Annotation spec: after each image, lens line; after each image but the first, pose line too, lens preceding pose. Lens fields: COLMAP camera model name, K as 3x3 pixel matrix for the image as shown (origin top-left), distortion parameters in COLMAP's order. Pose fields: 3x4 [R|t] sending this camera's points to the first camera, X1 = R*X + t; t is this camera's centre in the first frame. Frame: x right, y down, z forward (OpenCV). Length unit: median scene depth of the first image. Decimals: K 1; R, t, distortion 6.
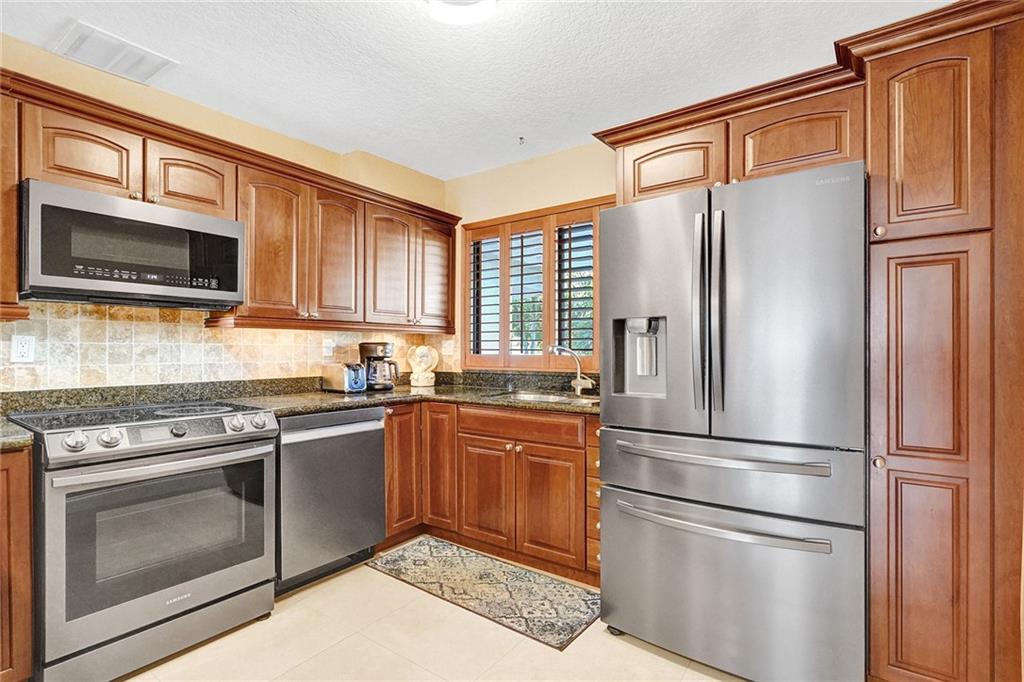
lens RADIAL K [[486.6, 0, 512.0], [0, 486.6, 341.0], [0, 0, 1]] dist [0.001209, 0.000746]
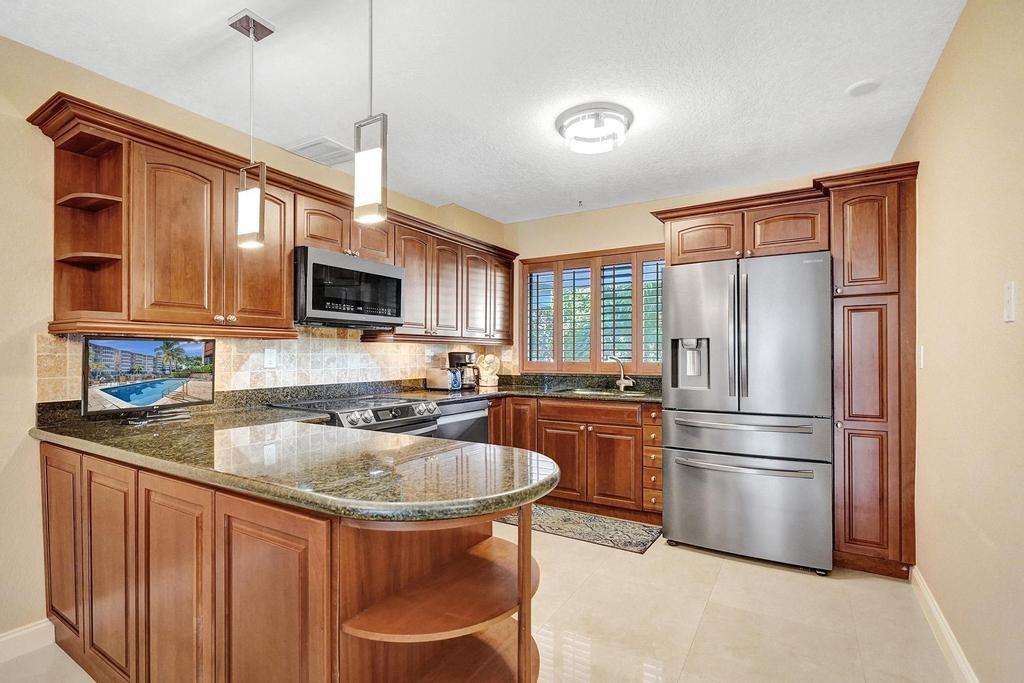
lens RADIAL K [[481.4, 0, 509.8], [0, 481.4, 342.0], [0, 0, 1]] dist [0.004433, 0.000307]
pose [[0.996872, 0.001962, 0.079013, -0.345873], [-0.001258, 0.999959, -0.008954, -0.016753], [-0.079027, 0.008826, 0.996833, -0.389023]]
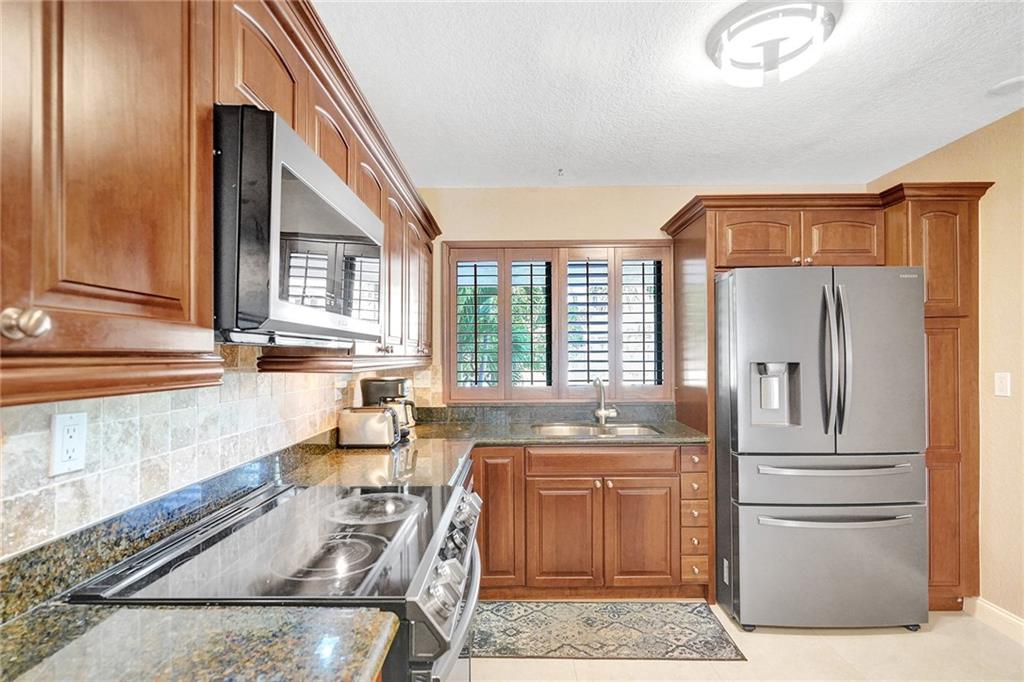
lens RADIAL K [[484.0, 0, 514.2], [0, 484.0, 350.0], [0, 0, 1]] dist [0.008285, 0.000101]
pose [[0.810738, 0.002565, 0.585404, -0.778975], [-0.003620, 0.999993, 0.000633, -0.061013], [-0.585398, -0.002632, 0.810742, 0.319339]]
